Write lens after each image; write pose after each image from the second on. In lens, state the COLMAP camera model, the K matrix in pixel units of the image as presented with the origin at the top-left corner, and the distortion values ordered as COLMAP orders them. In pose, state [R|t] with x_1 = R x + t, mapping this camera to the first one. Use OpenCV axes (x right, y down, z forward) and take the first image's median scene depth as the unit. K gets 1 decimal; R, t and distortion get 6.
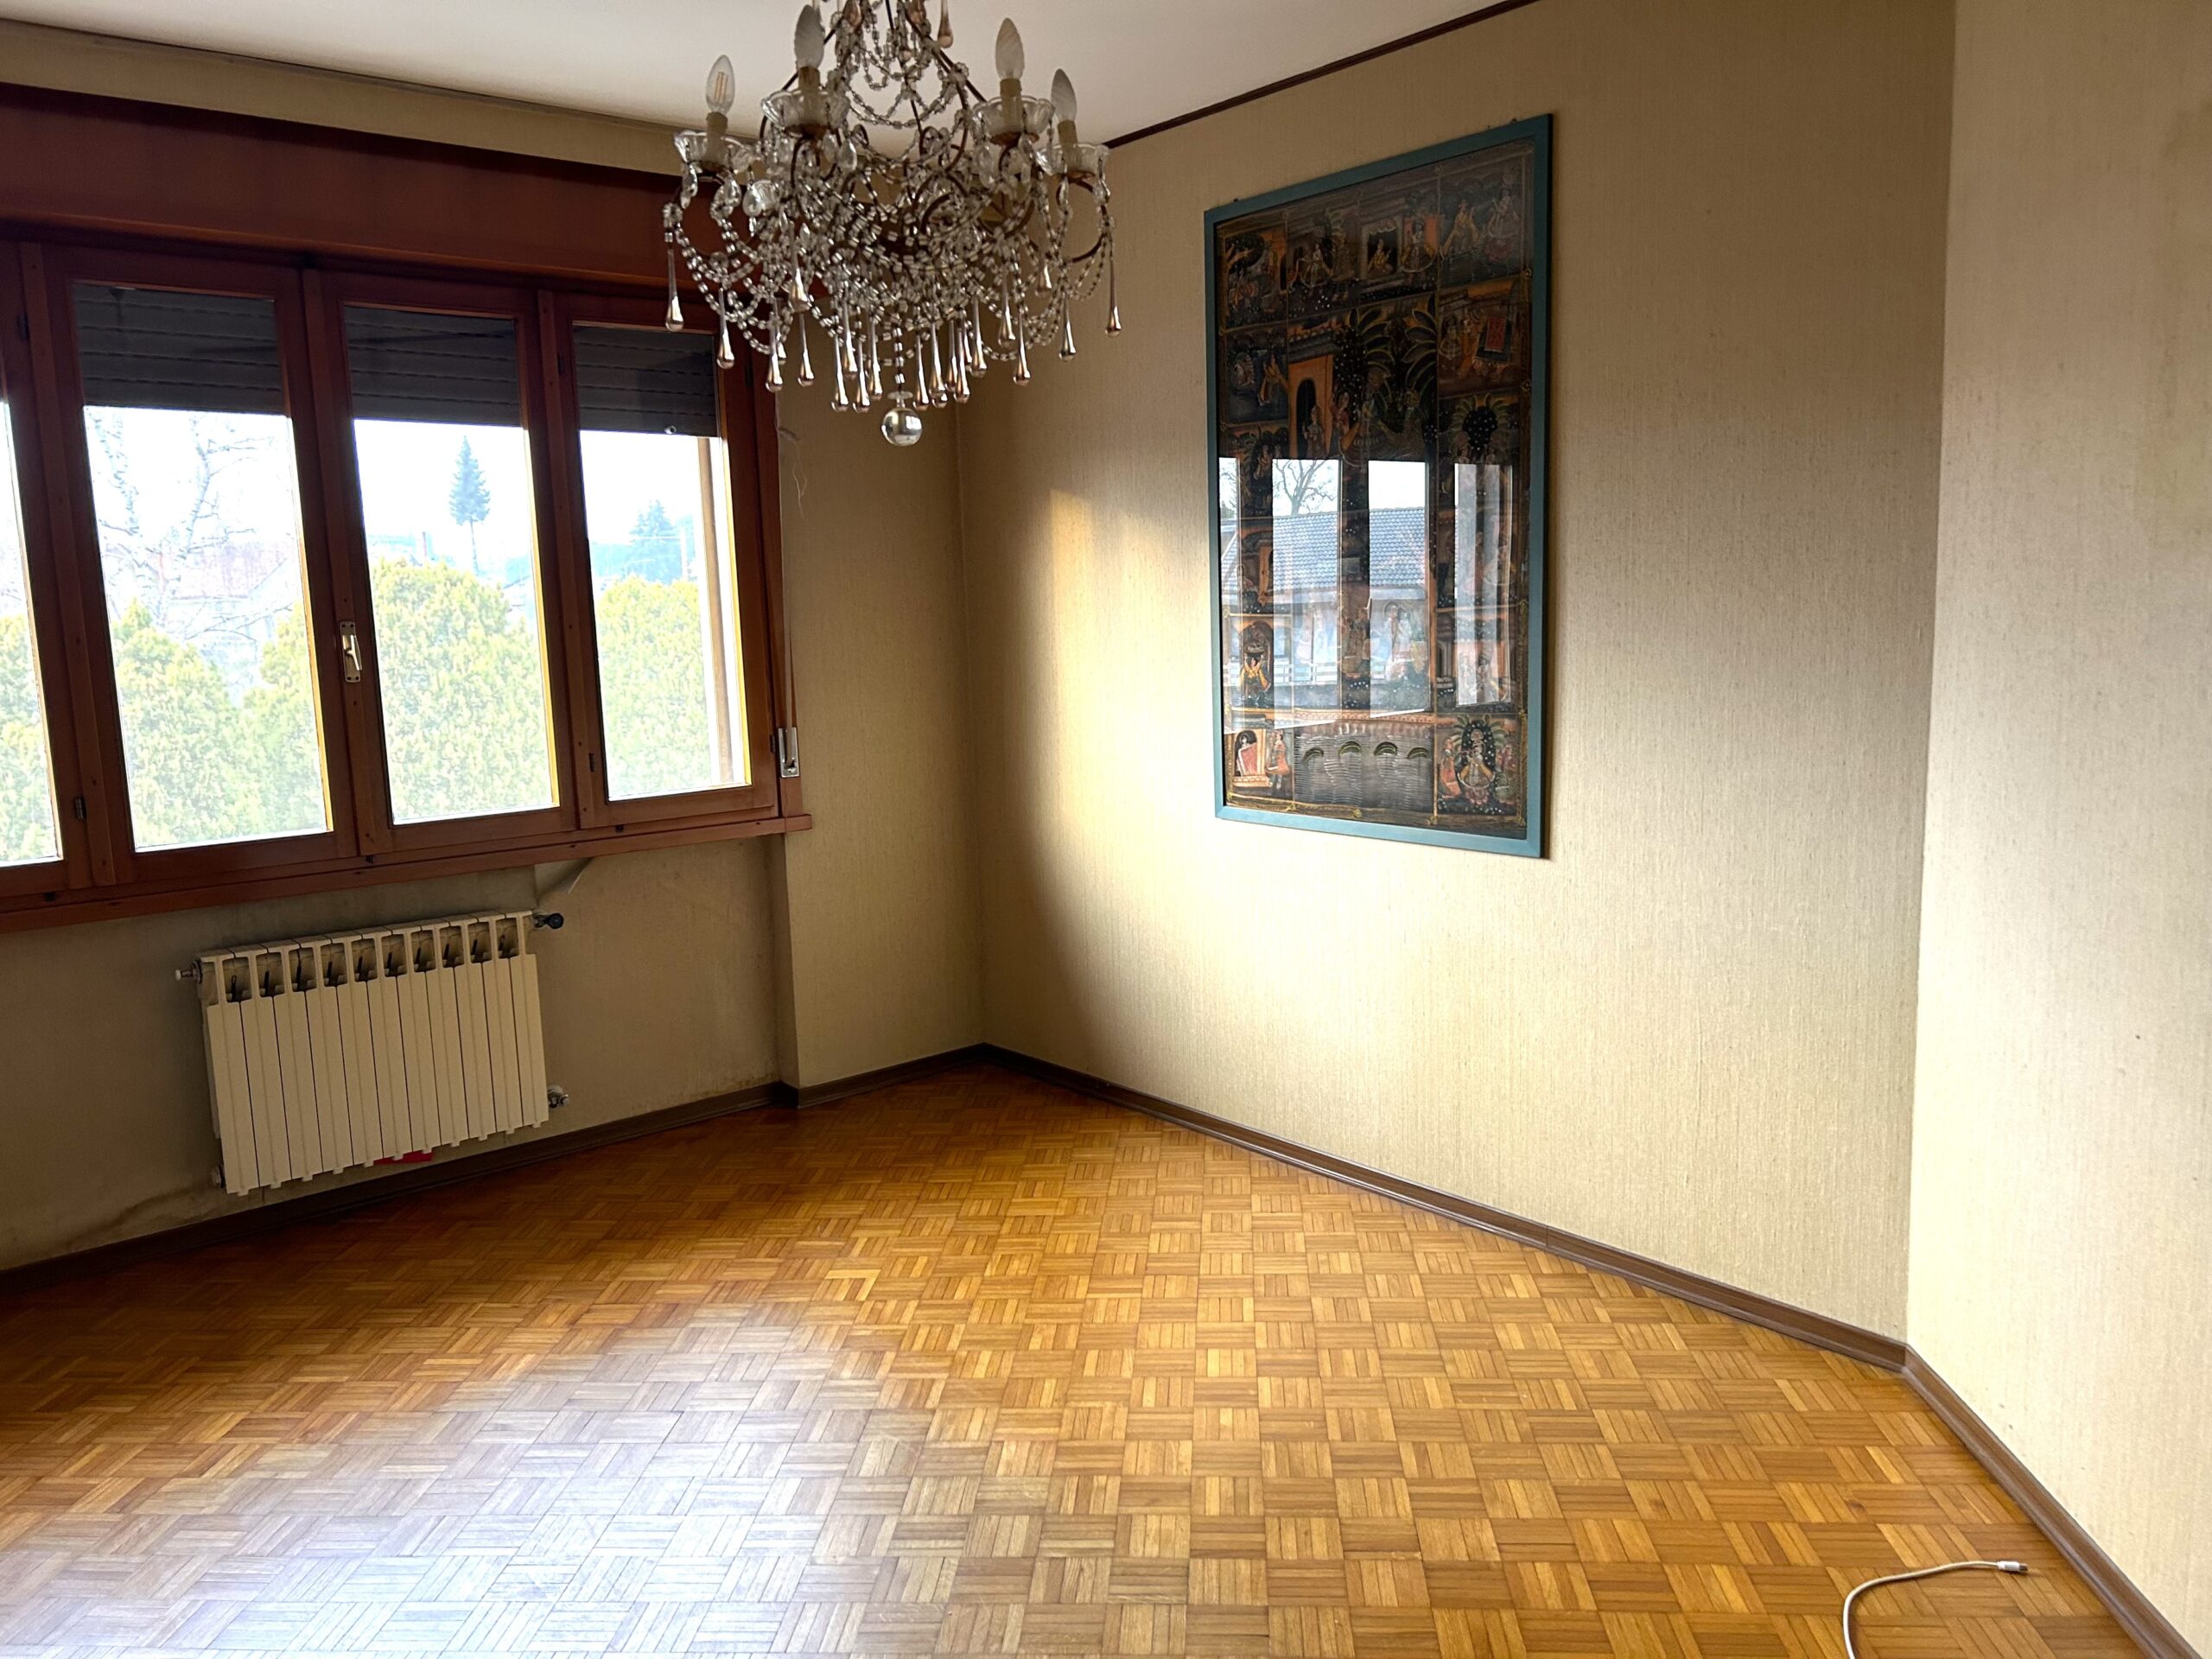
lens RADIAL K [[1677.3, 0, 1106.1], [0, 1677.3, 829.0], [0, 0, 1]] dist [0.040872, -0.040463]
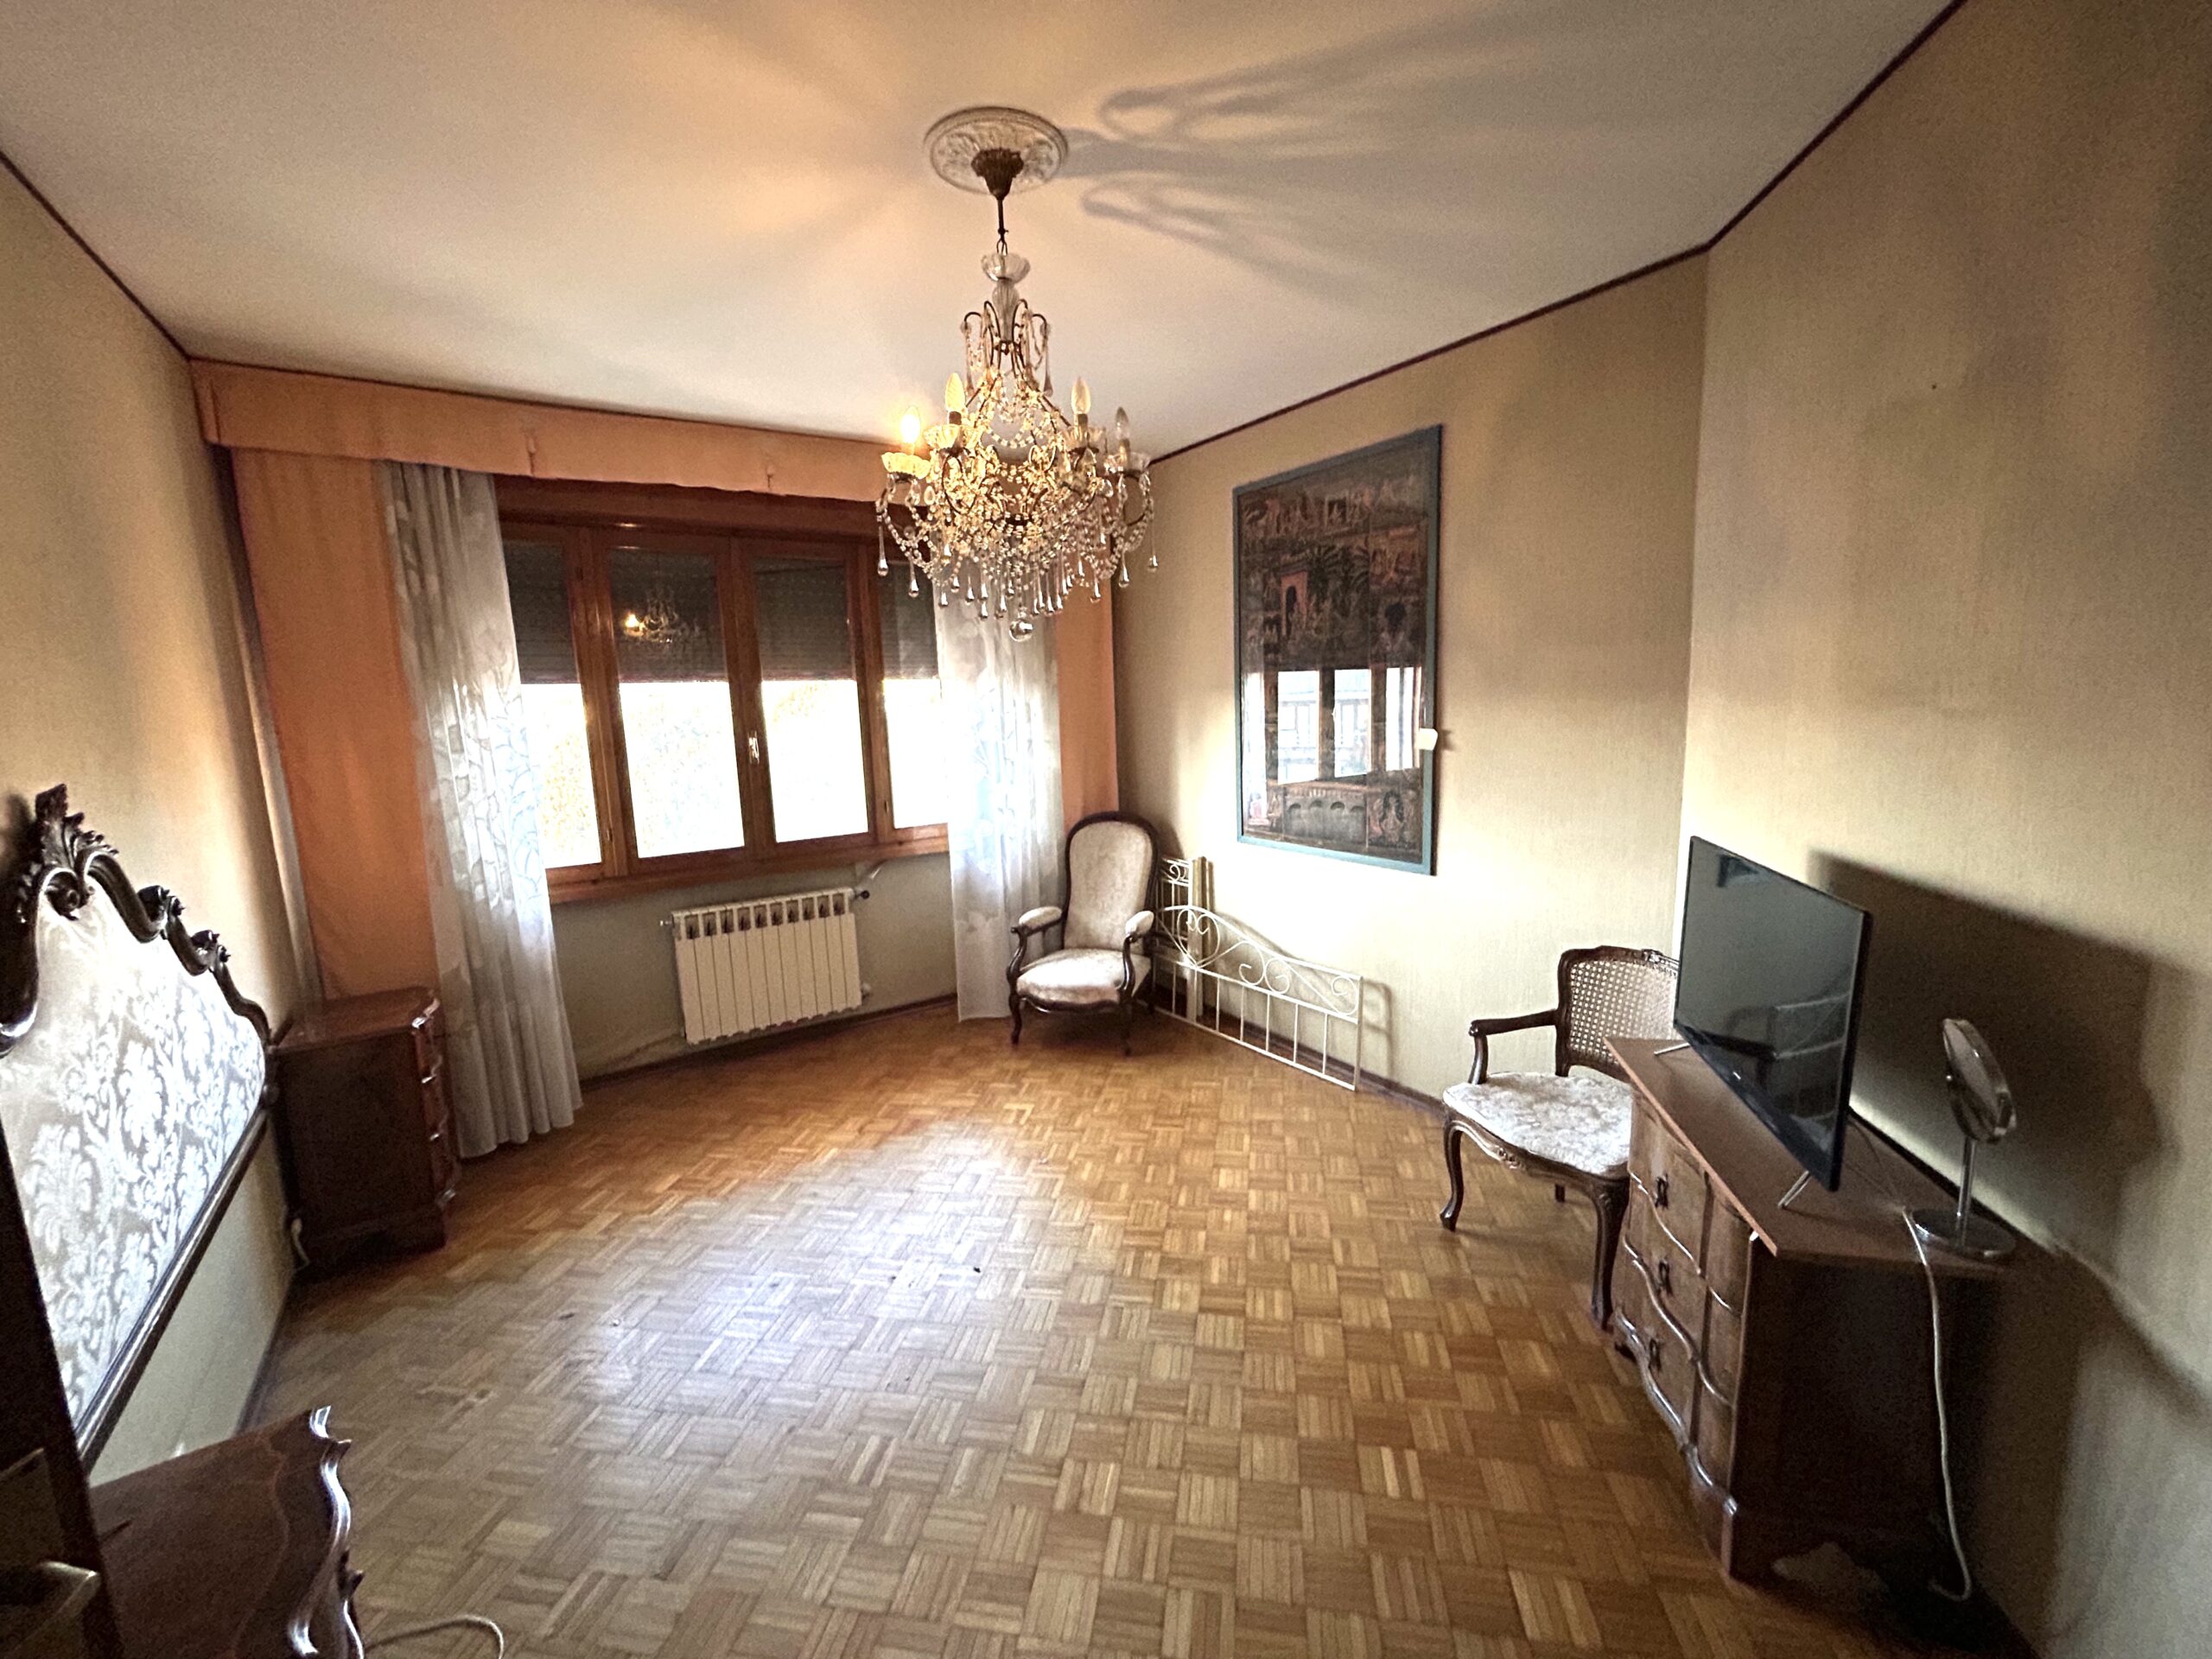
lens RADIAL K [[896.9, 0, 1096.2], [0, 896.9, 825.3], [0, 0, 1]] dist [-0.014545, -0.000019]
pose [[0.993323, 0.011255, -0.114820, 0.036175], [-0.010335, 0.999910, 0.008599, -0.039601], [0.114906, -0.007355, 0.993349, 0.100879]]
